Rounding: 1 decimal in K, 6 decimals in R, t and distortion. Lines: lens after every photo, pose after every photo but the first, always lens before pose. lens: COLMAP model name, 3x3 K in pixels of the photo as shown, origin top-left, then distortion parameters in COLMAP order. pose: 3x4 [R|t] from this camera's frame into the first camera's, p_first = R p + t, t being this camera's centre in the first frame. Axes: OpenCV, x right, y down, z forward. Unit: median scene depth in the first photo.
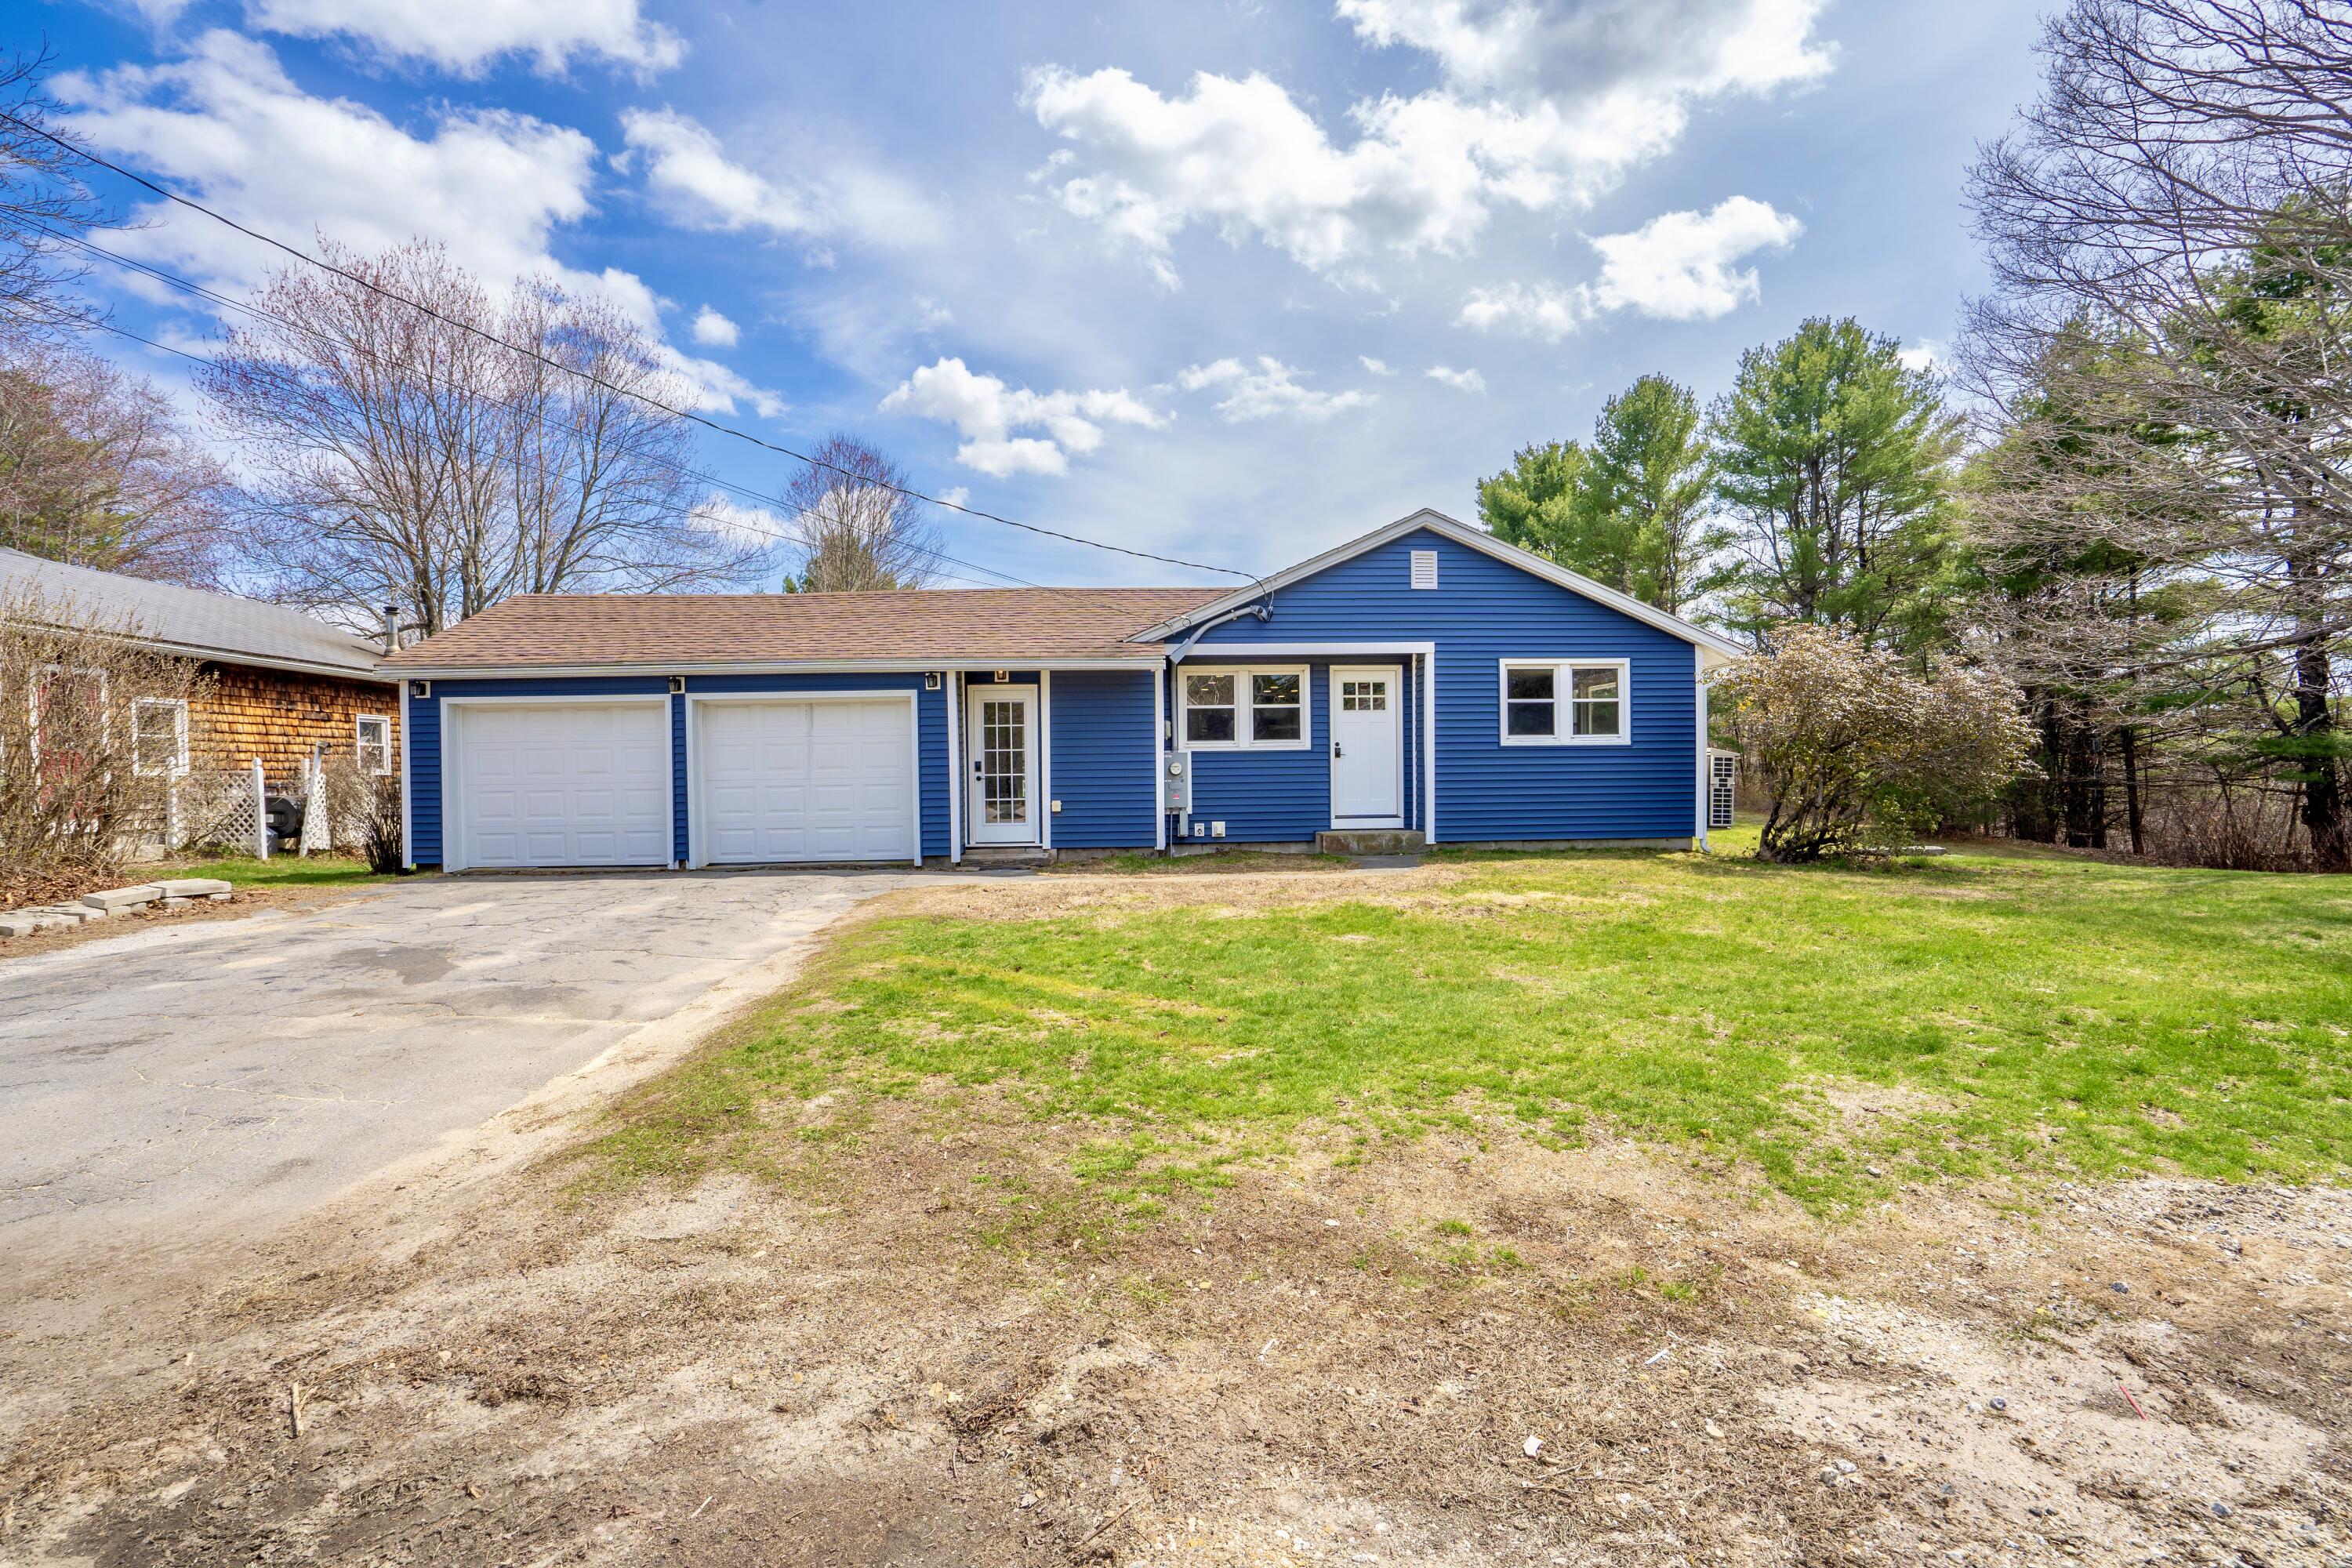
lens RADIAL K [[1092.4, 0, 1176.0], [0, 1092.4, 784.0], [0, 0, 1]] dist [-0.011935, 0.000486]
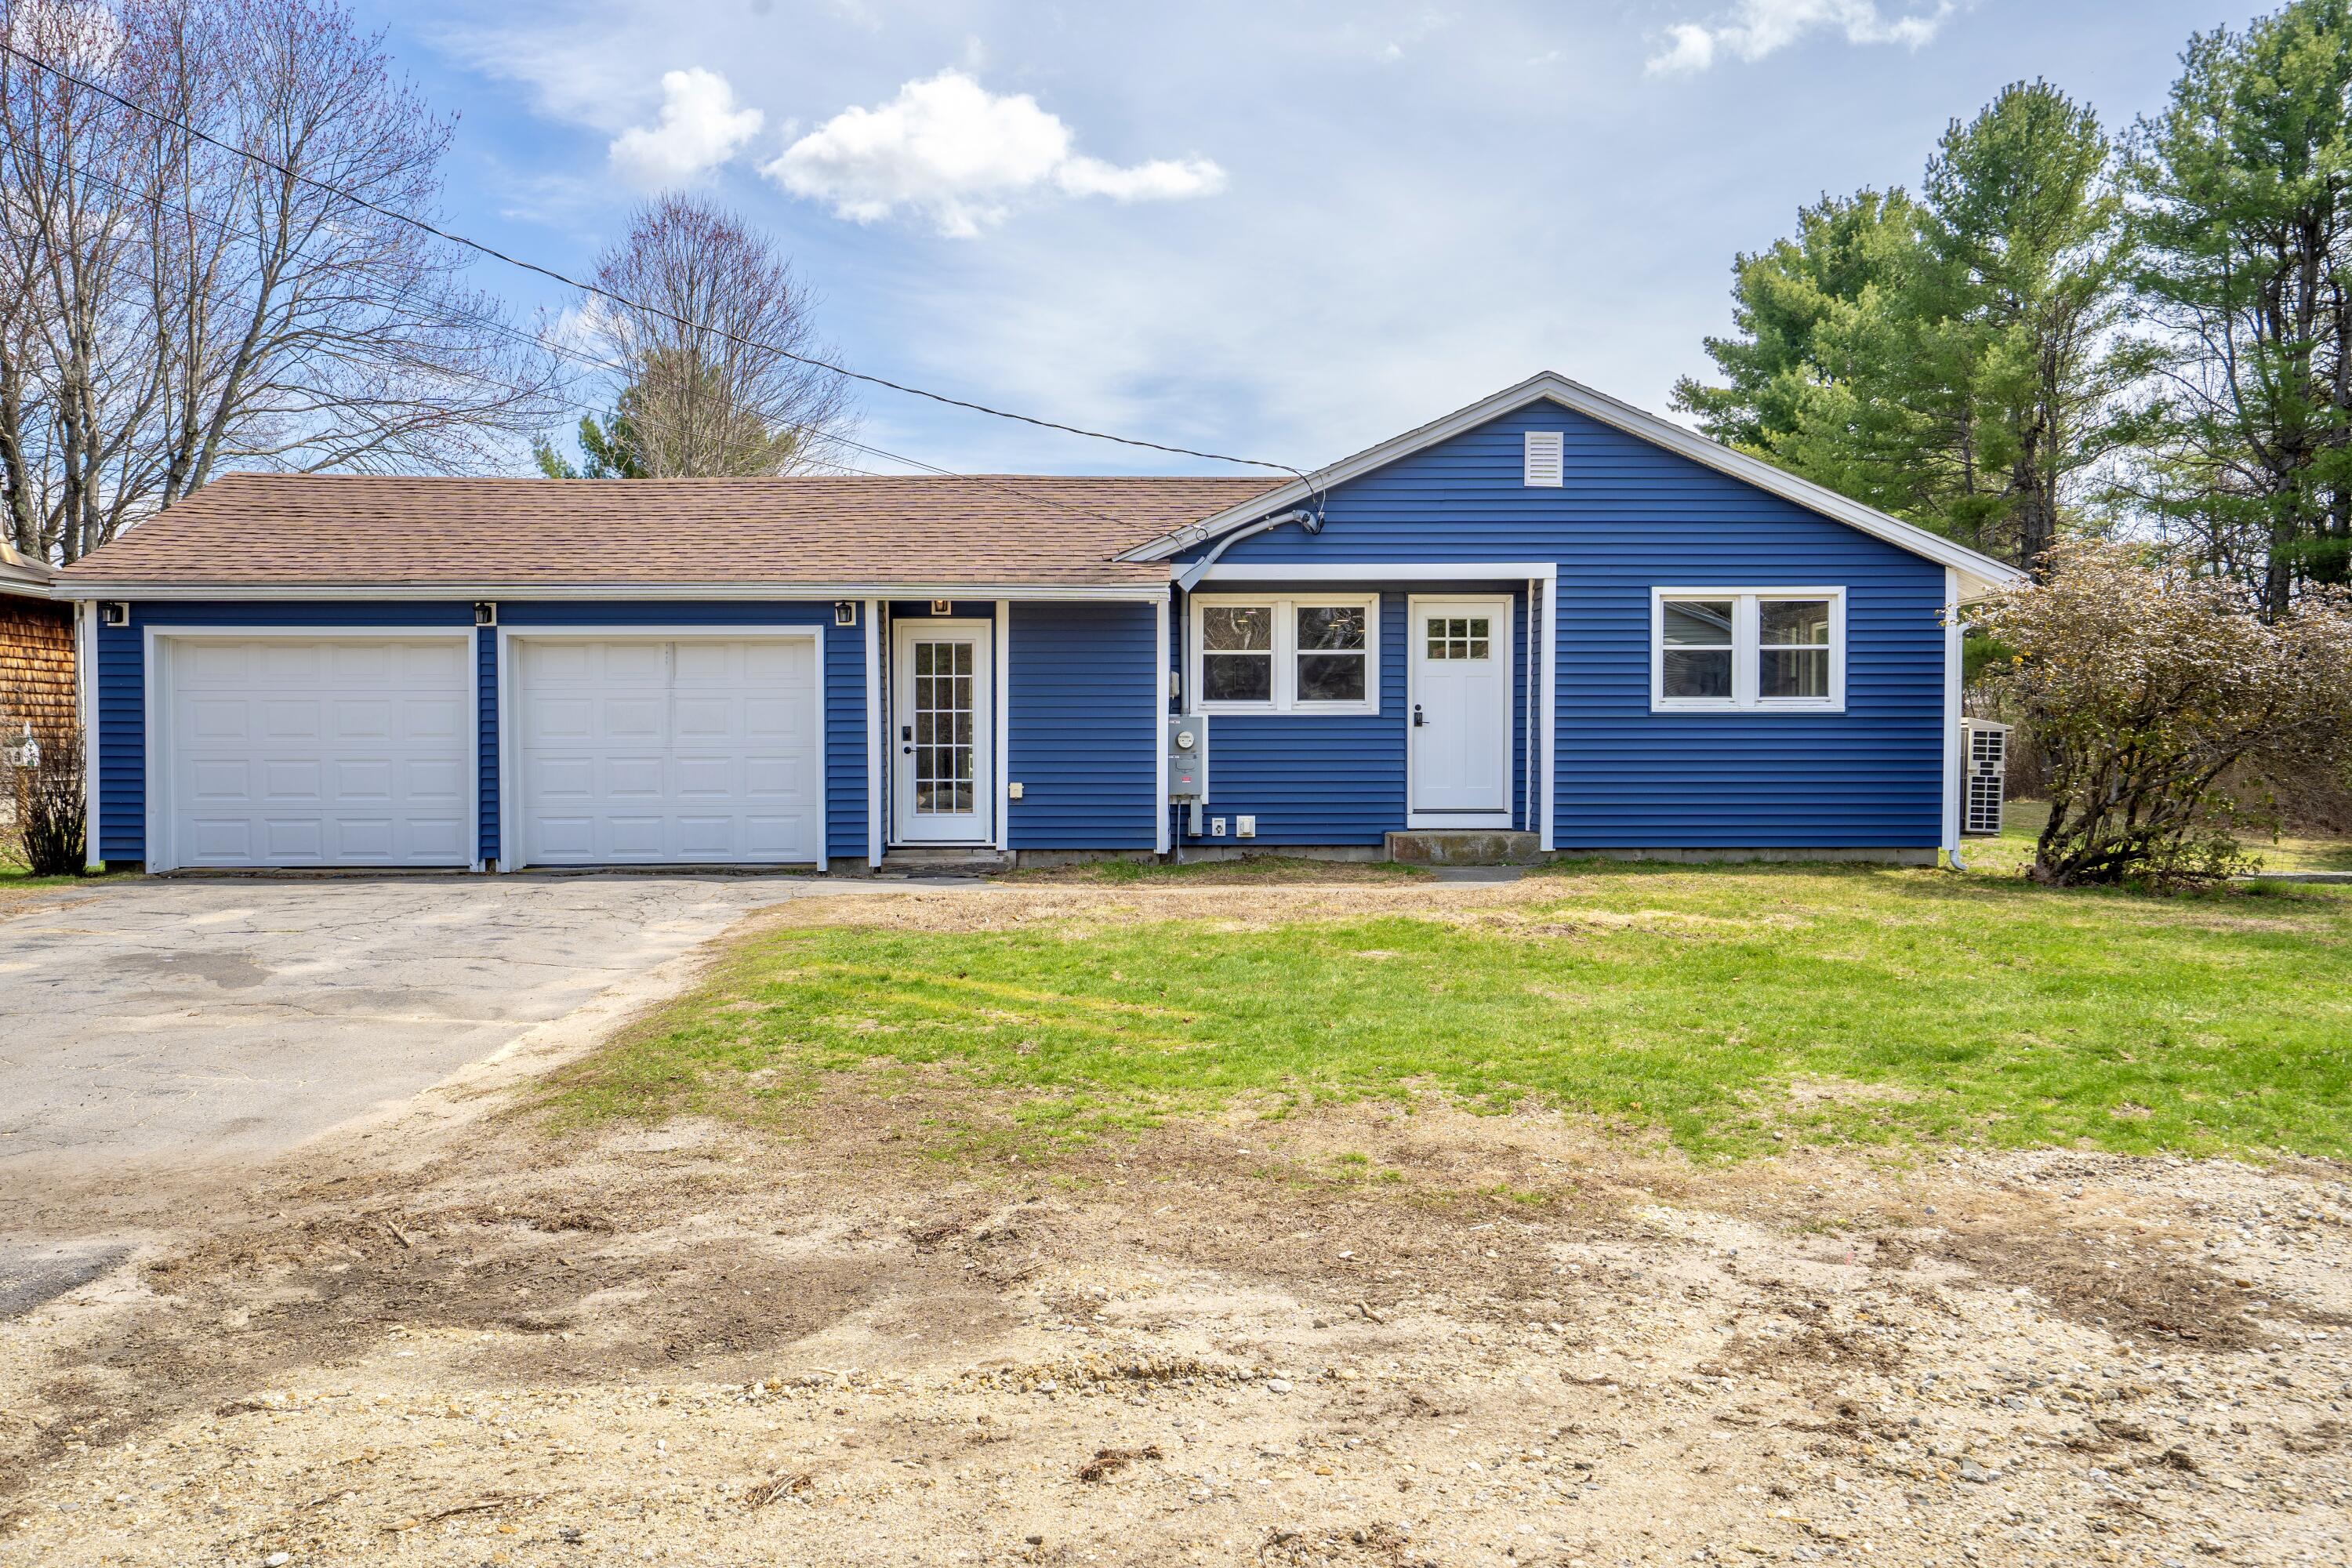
lens RADIAL K [[1878.9, 0, 1176.0], [0, 1878.9, 784.0], [0, 0, 1]] dist [0.095297, -0.002186]
pose [[0.999503, 0.012283, -0.029026, 0.029716], [-0.011975, 0.999870, 0.010766, 0.001573], [0.029154, -0.010413, 0.999521, -0.219357]]
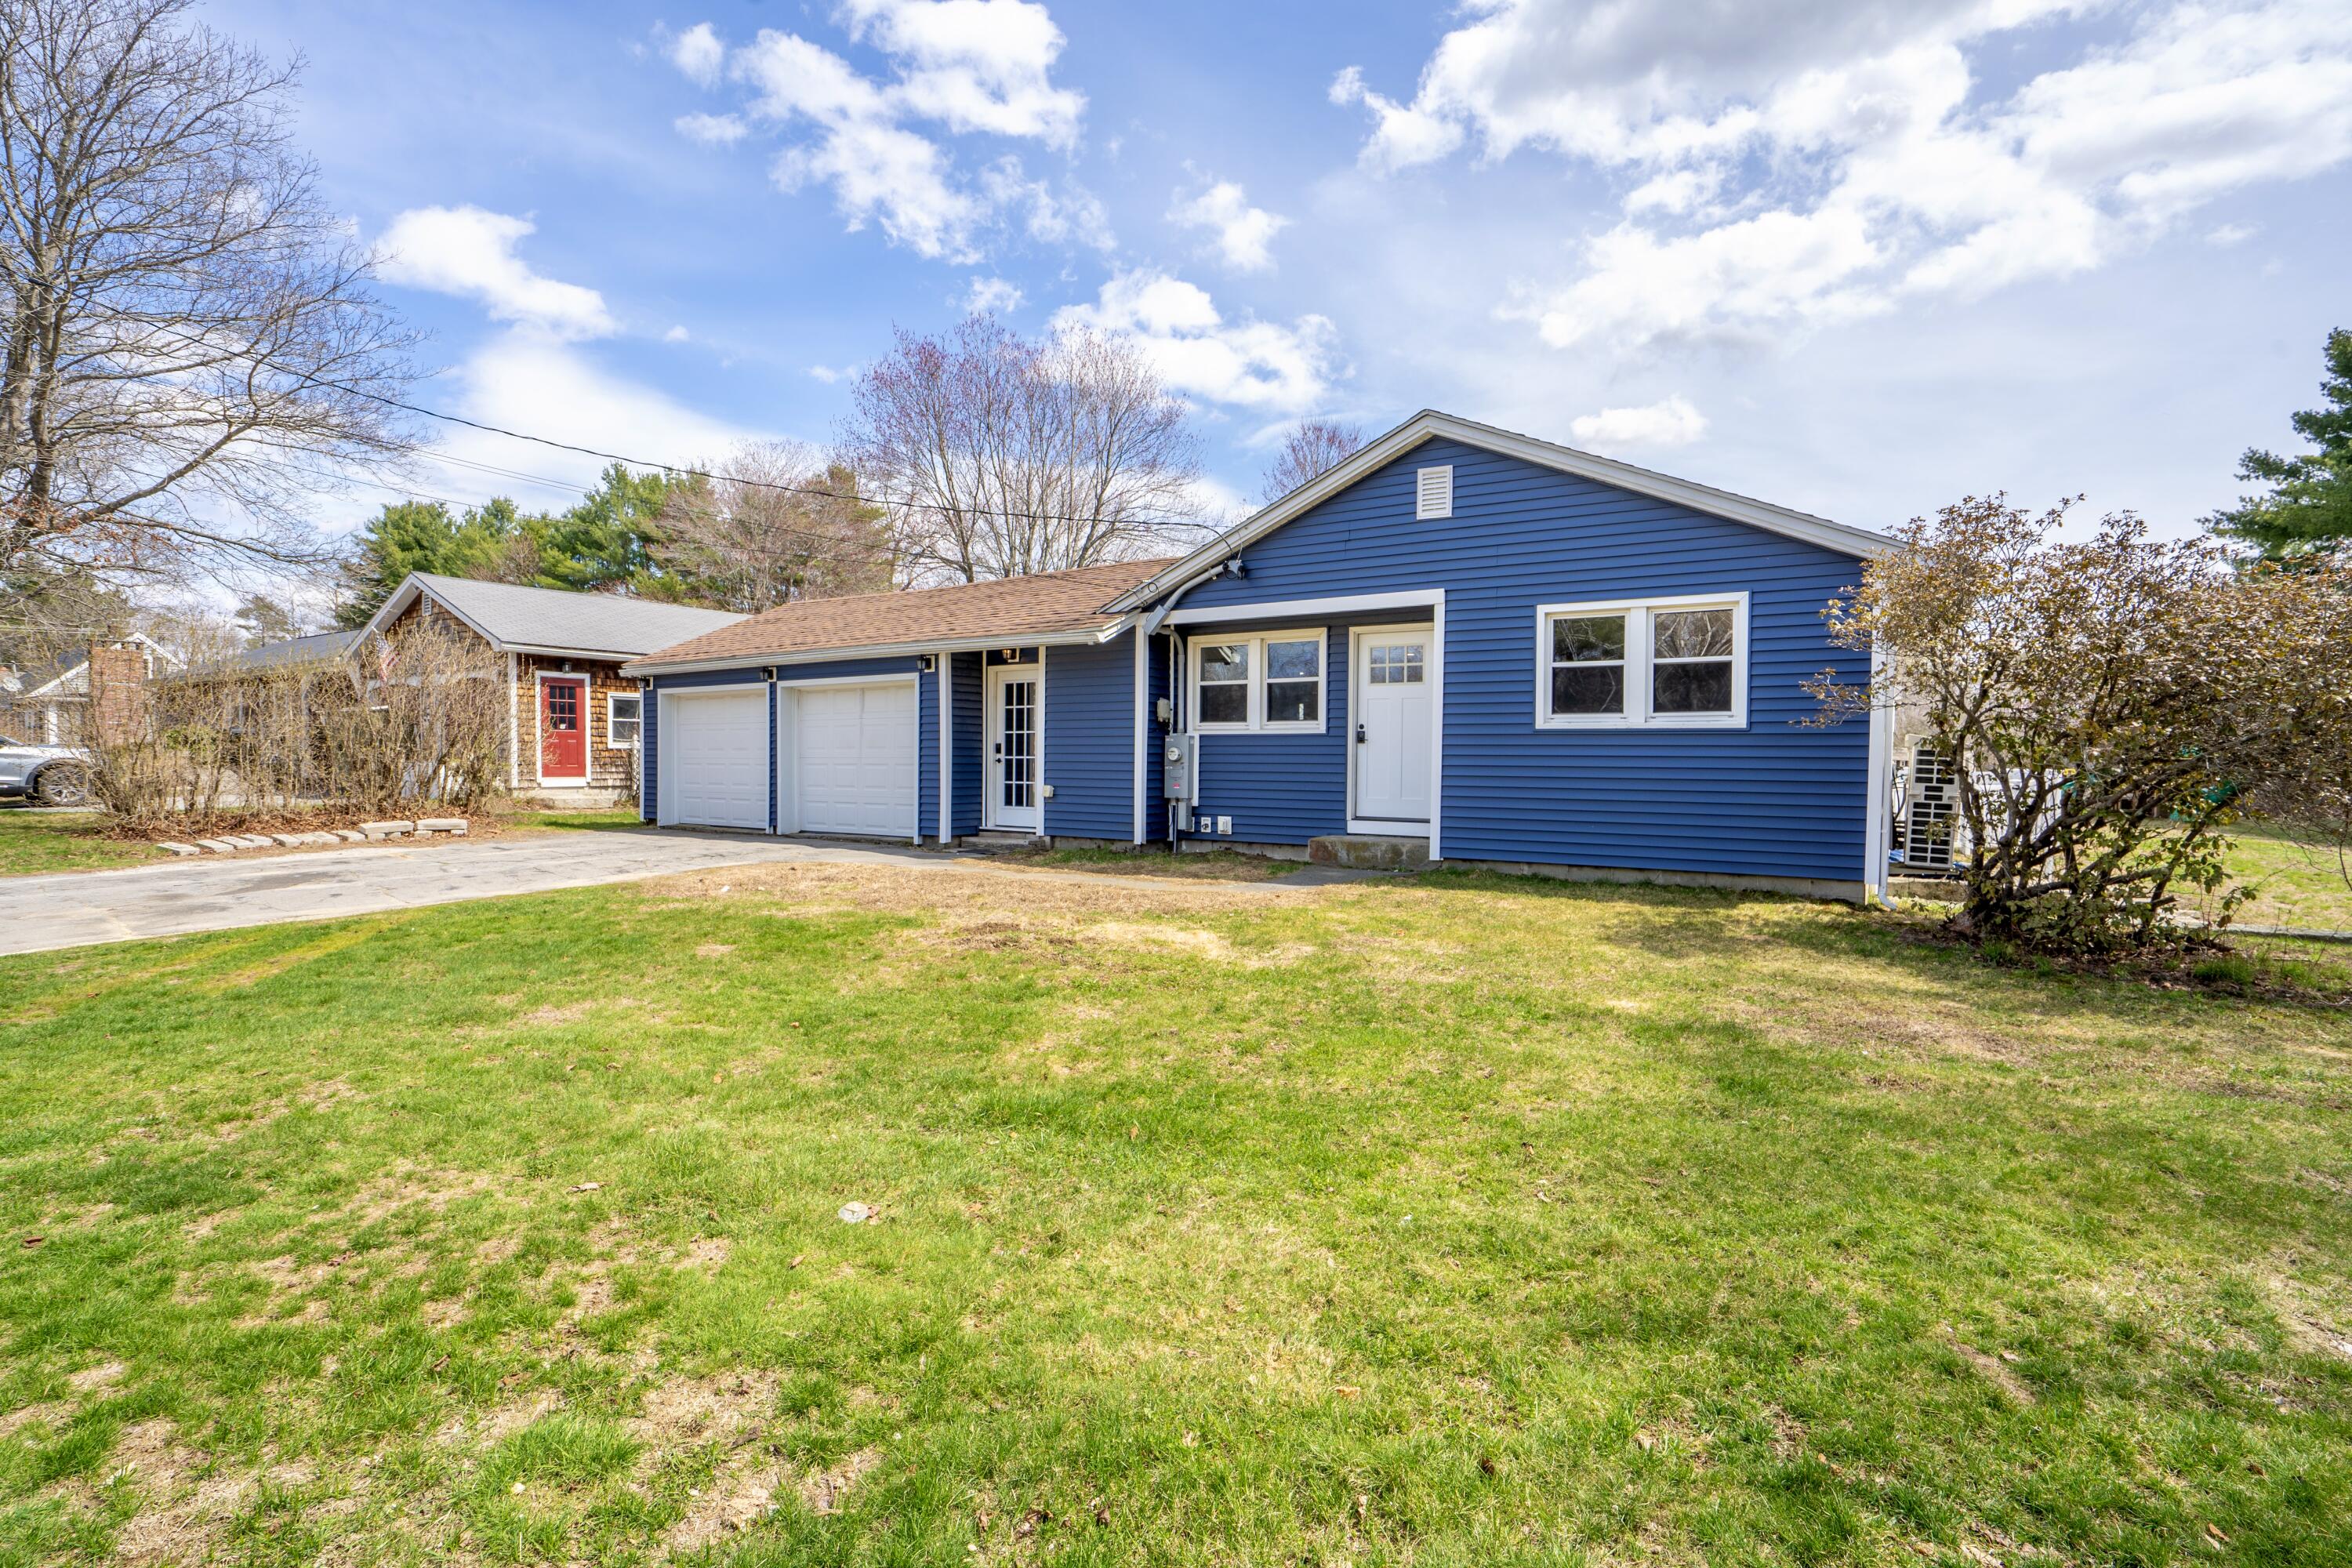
lens RADIAL K [[1092.4, 0, 1176.0], [0, 1092.4, 784.0], [0, 0, 1]] dist [-0.011935, 0.000486]
pose [[0.812003, 0.032090, -0.582771, 0.526330], [-0.023346, 0.999474, 0.022506, -0.009866], [0.583186, -0.004669, 0.812325, 0.291373]]
